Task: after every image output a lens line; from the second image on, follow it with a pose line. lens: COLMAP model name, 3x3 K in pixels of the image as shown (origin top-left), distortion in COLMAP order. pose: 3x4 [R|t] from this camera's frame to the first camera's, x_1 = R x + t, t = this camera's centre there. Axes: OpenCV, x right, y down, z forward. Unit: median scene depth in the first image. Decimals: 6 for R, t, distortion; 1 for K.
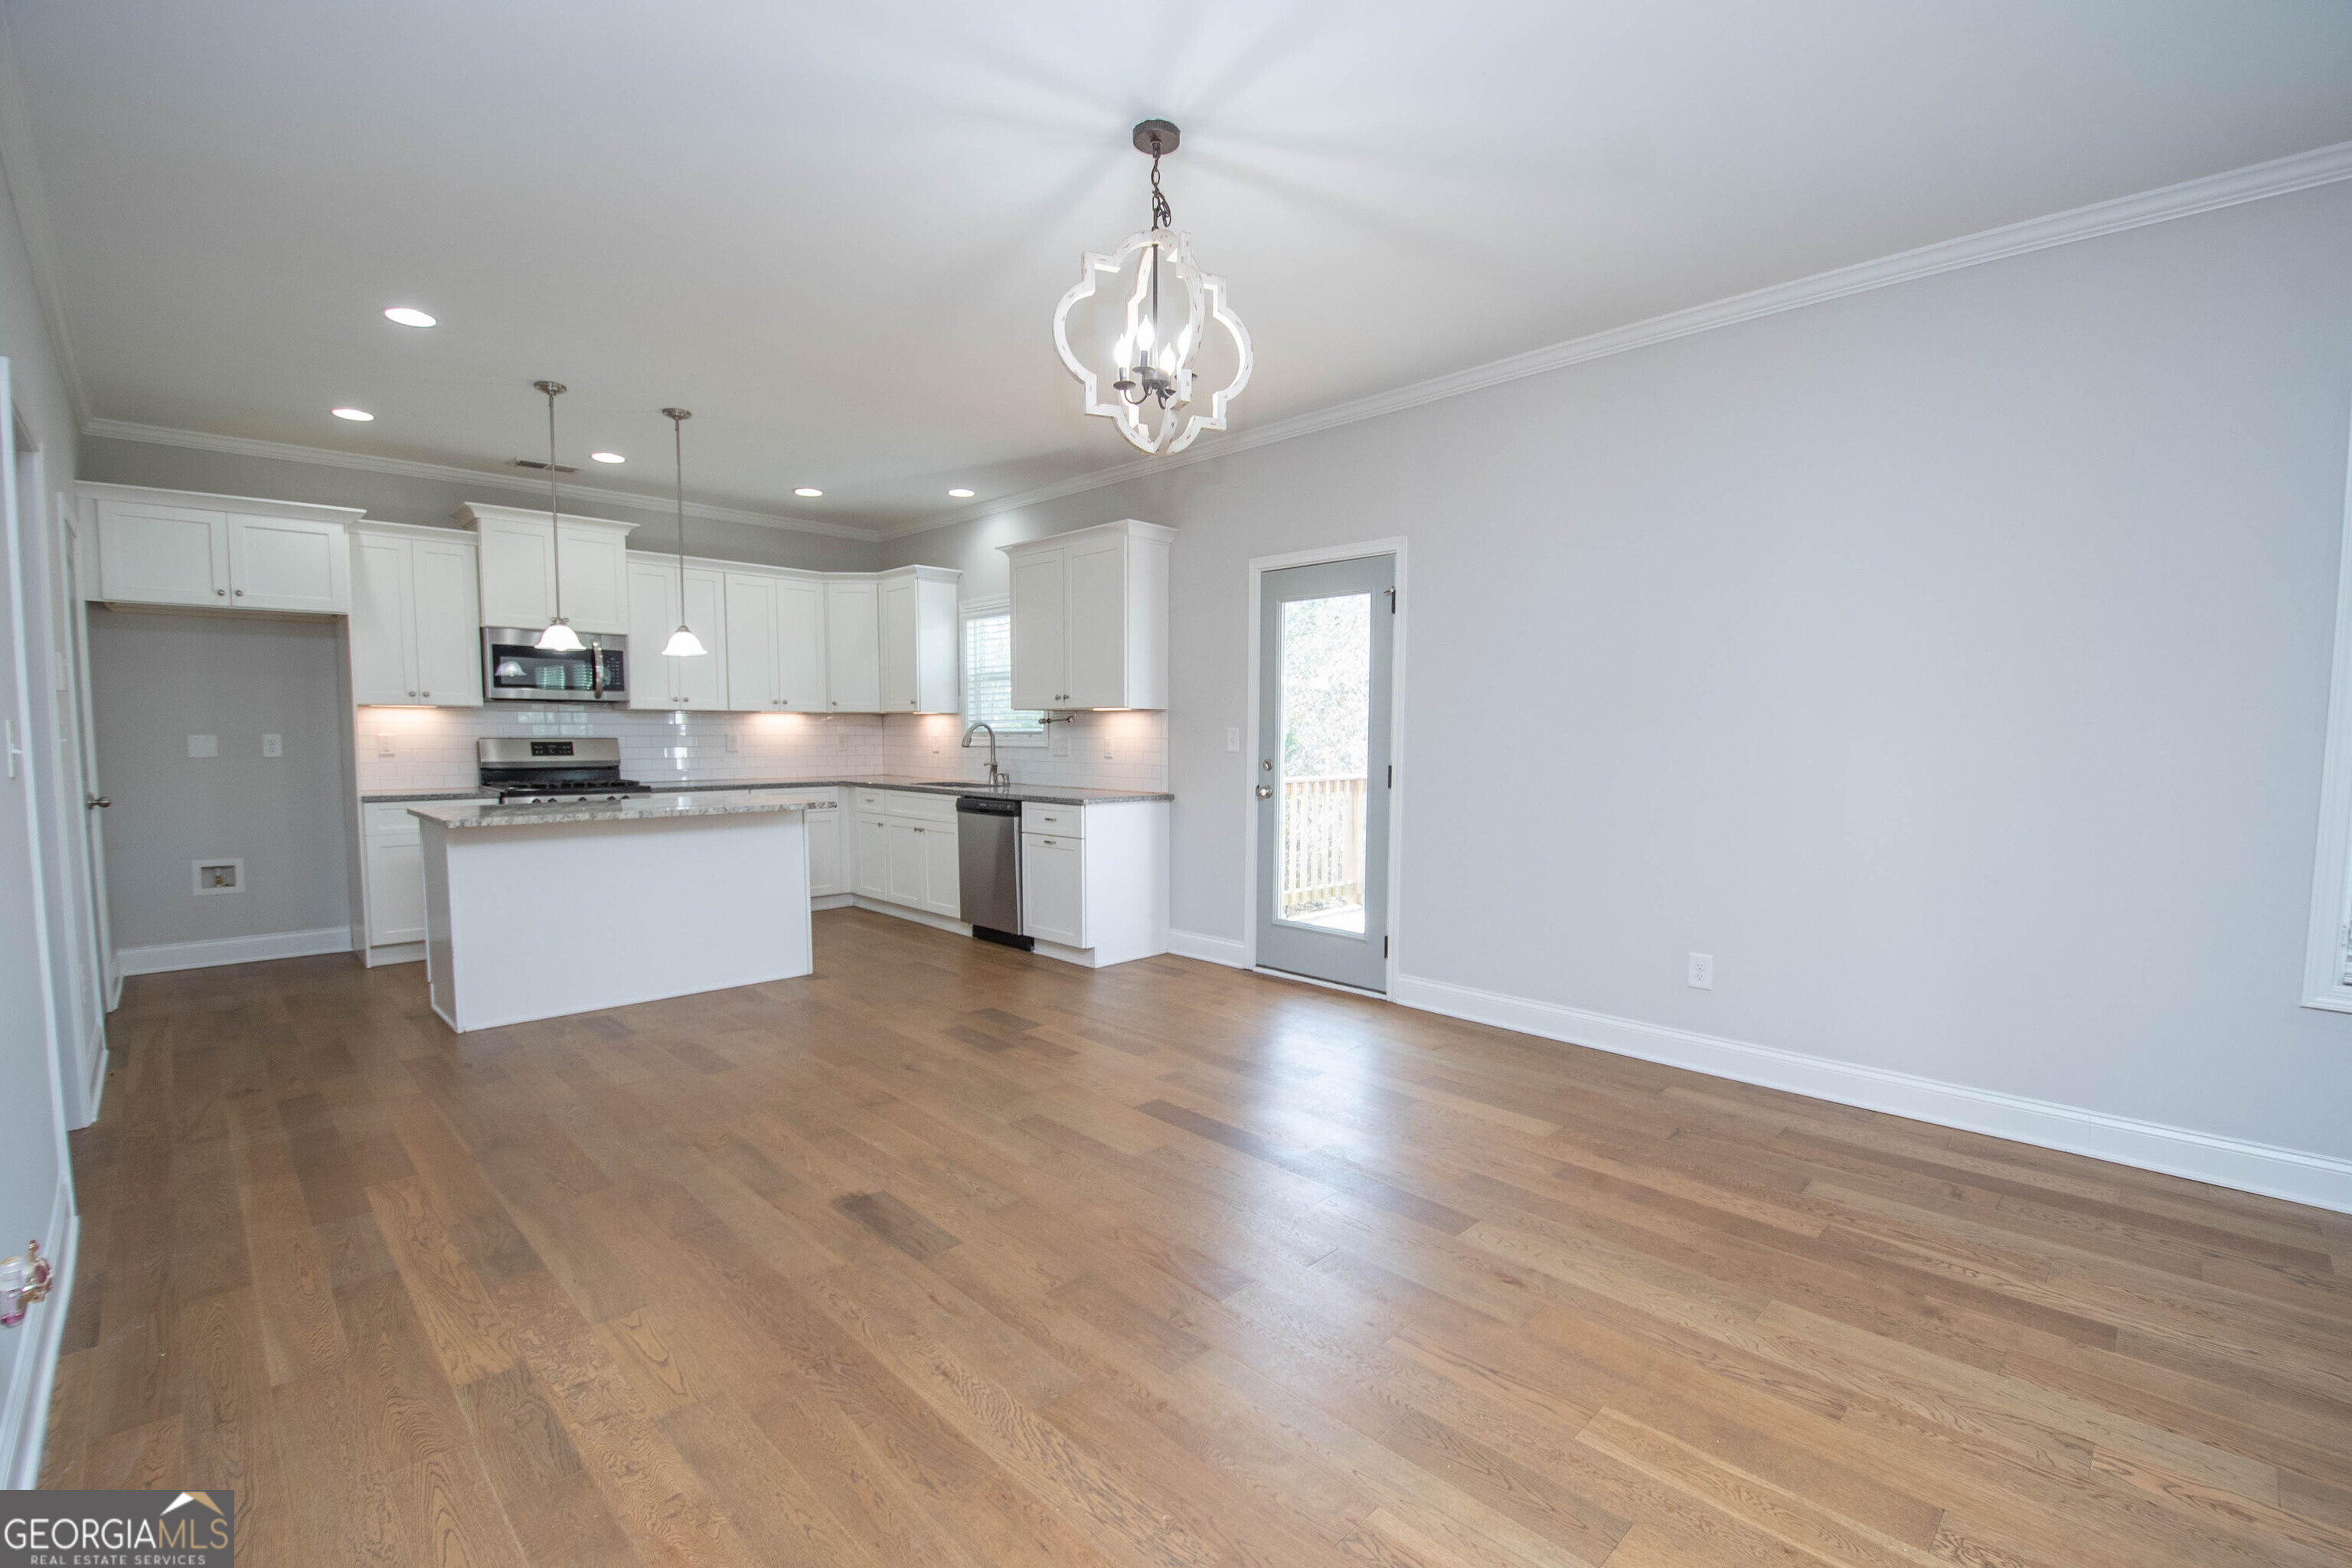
lens RADIAL K [[1047.7, 0, 1162.0], [0, 1047.7, 816.7], [0, 0, 1]] dist [0.015011, -0.024205]
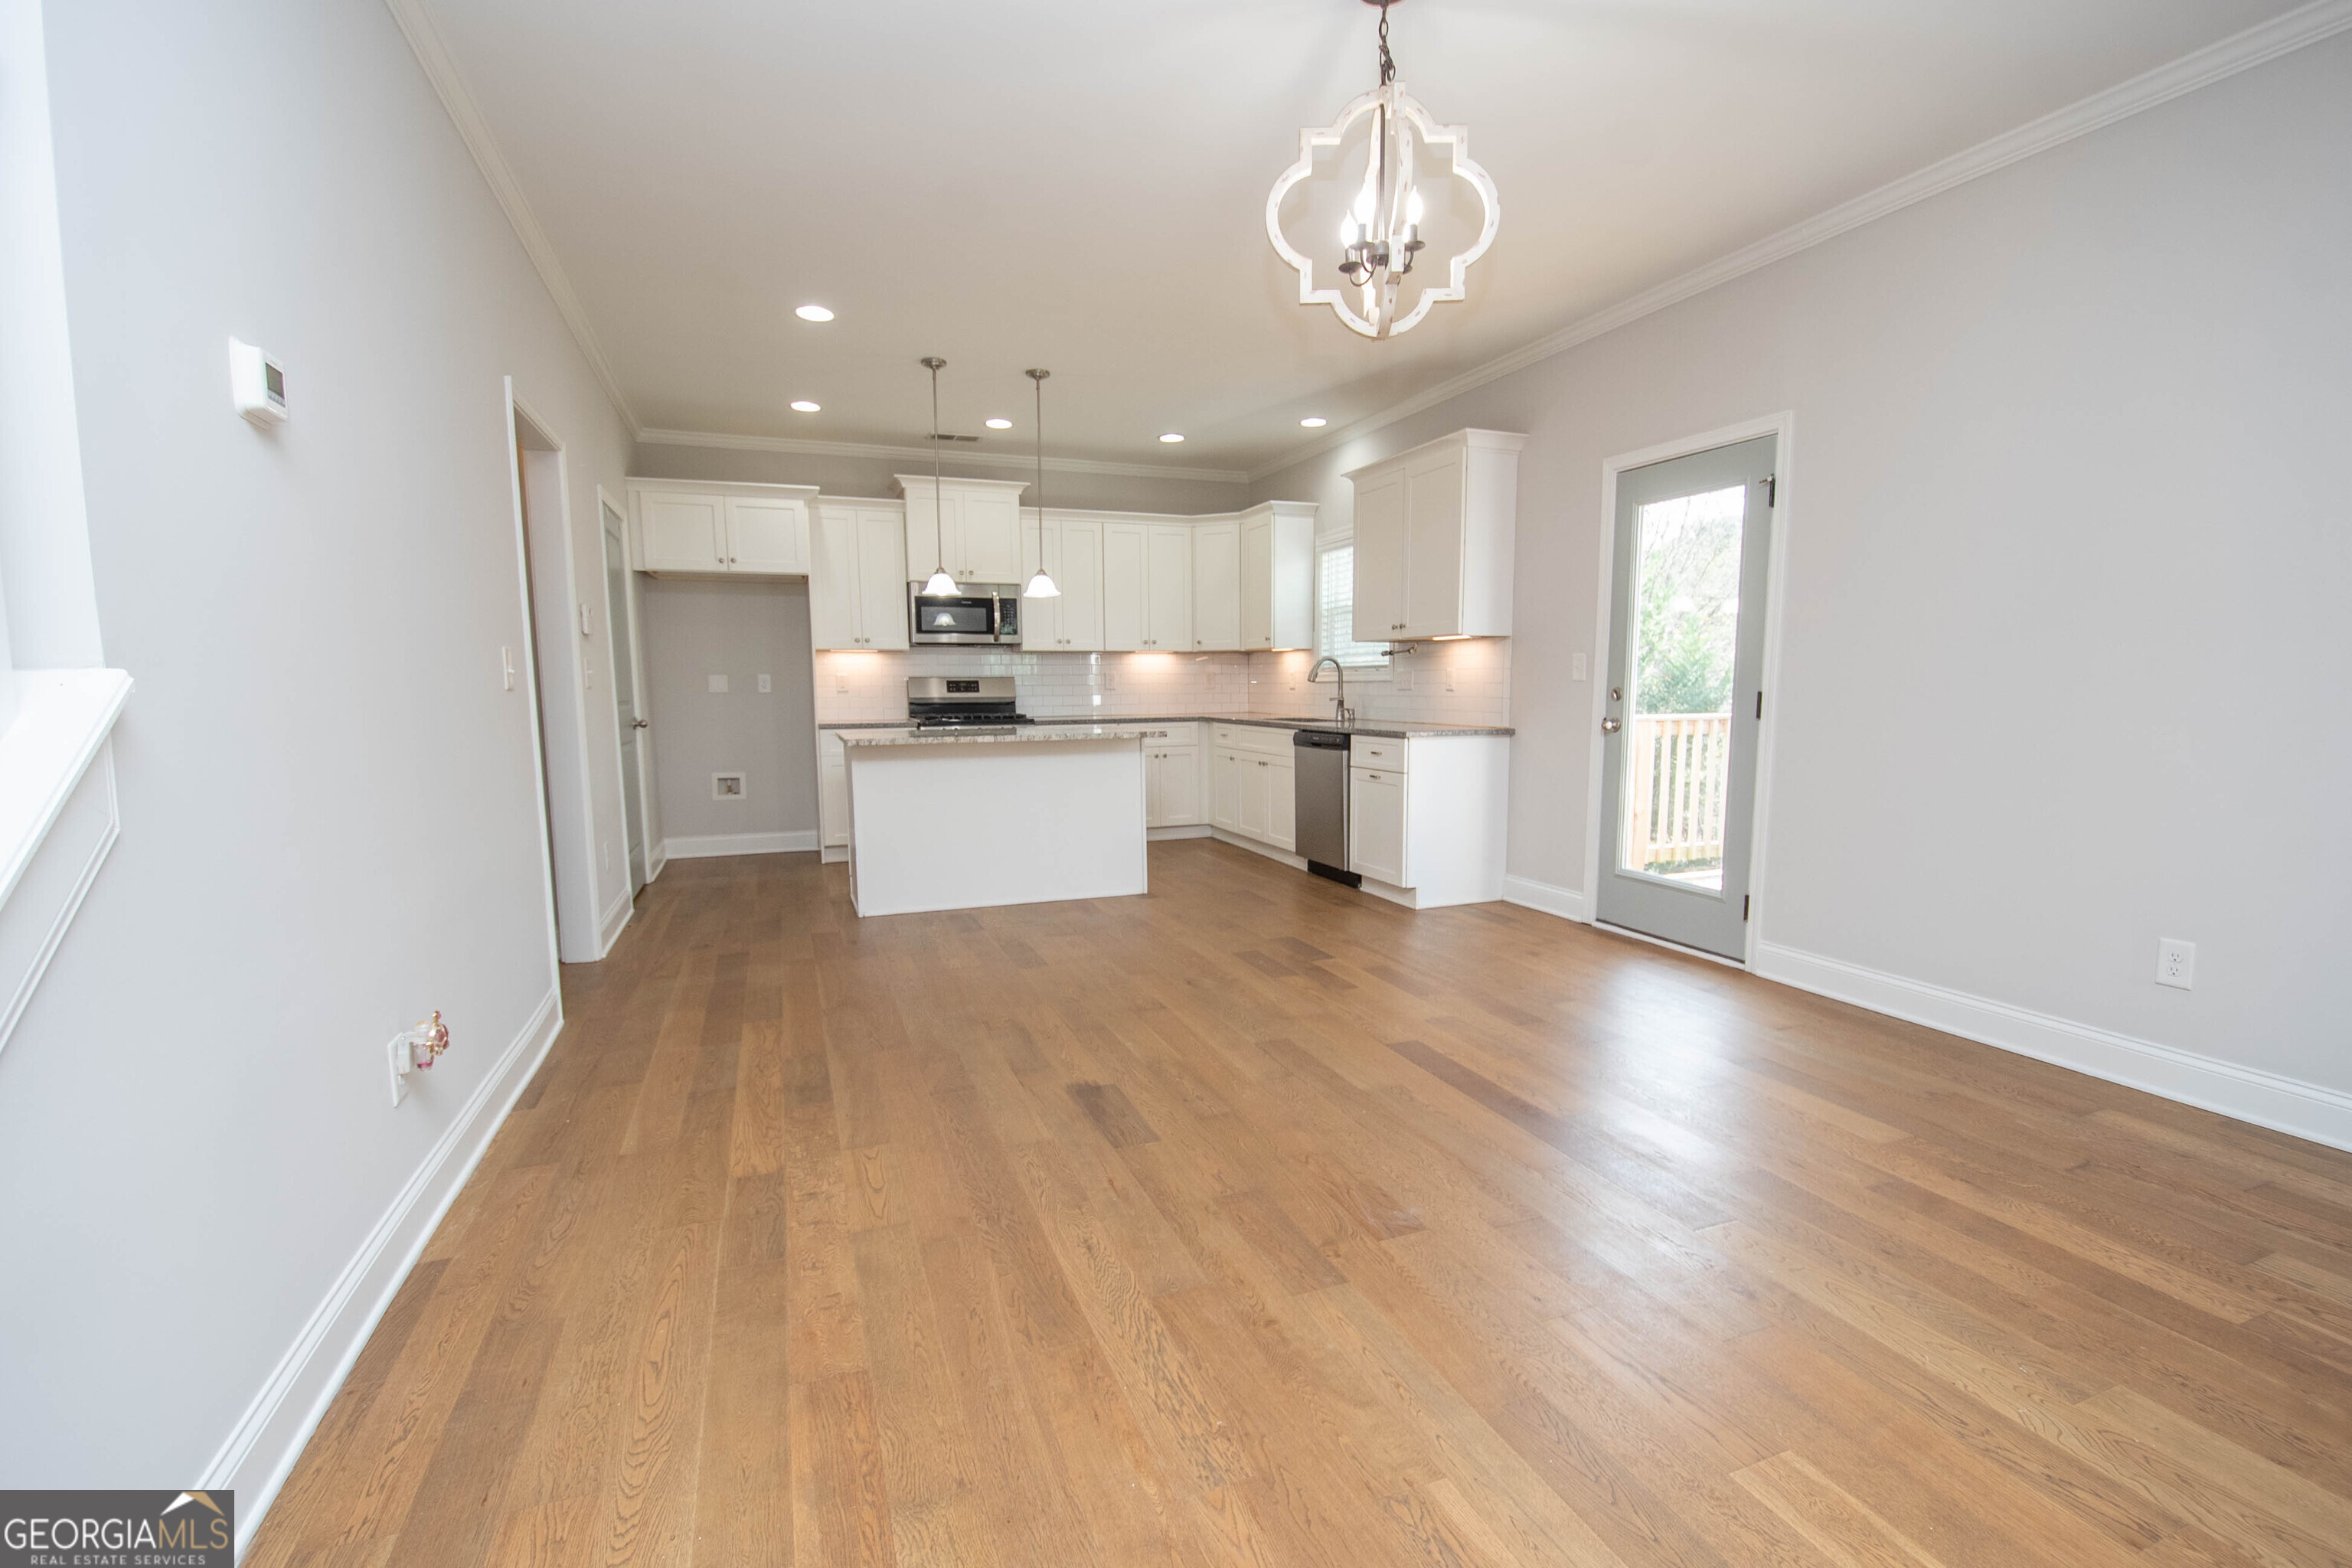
lens RADIAL K [[1047.7, 0, 1162.0], [0, 1047.7, 816.7], [0, 0, 1]] dist [0.015011, -0.024205]
pose [[0.914682, 0.042482, -0.401935, 0.120548], [-0.023801, 0.998396, 0.051362, 0.018636], [0.403472, -0.037414, 0.914227, 0.036570]]
